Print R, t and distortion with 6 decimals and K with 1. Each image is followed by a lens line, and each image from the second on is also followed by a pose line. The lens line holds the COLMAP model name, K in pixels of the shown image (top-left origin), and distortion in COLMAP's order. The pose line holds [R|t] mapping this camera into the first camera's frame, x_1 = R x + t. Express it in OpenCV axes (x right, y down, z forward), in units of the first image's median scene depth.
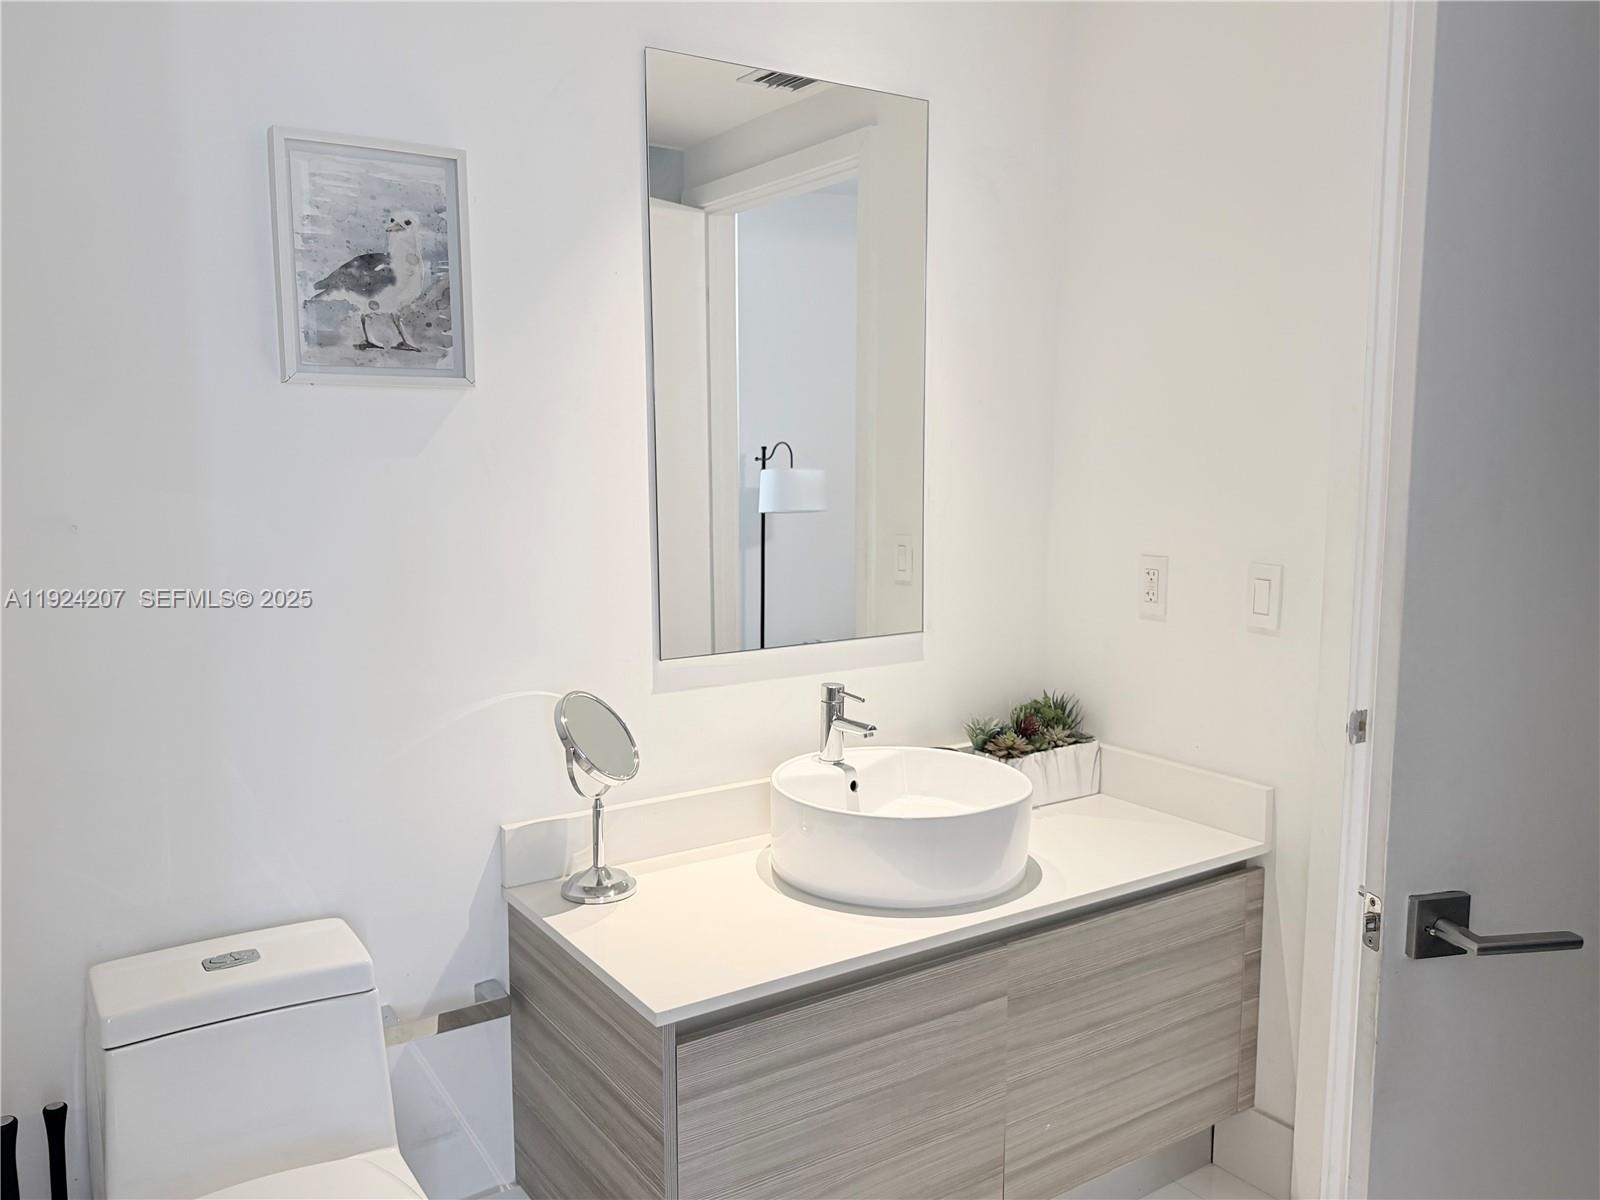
lens RADIAL K [[1236.9, 0, 800.0], [0, 1236.9, 600.0], [0, 0, 1]] dist [-0.004044, -0.000351]
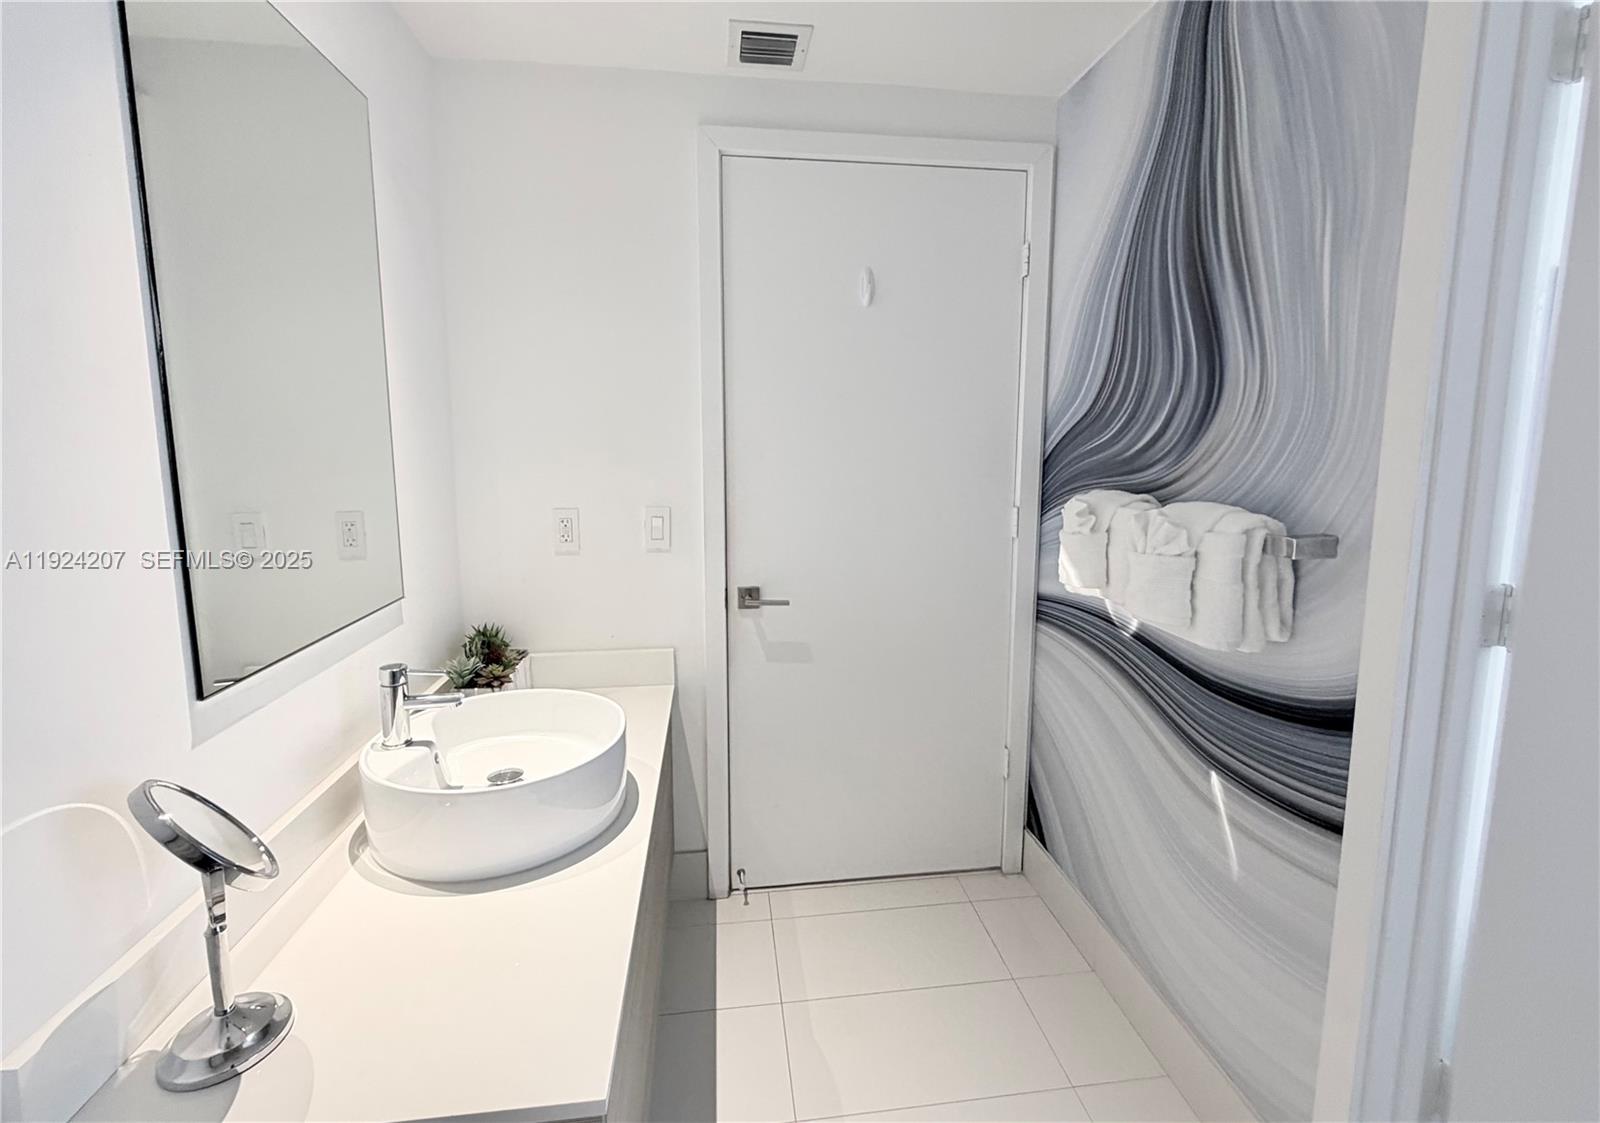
lens RADIAL K [[681.0, 0, 799.2], [0, 681.0, 517.1], [0, 0, 1]] dist [-0.000444, -0.000058]
pose [[0.449938, -0.101062, 0.887323, -0.295299], [0.104359, 0.992719, 0.060148, -0.049049], [-0.886941, 0.065537, 0.457209, 0.453942]]
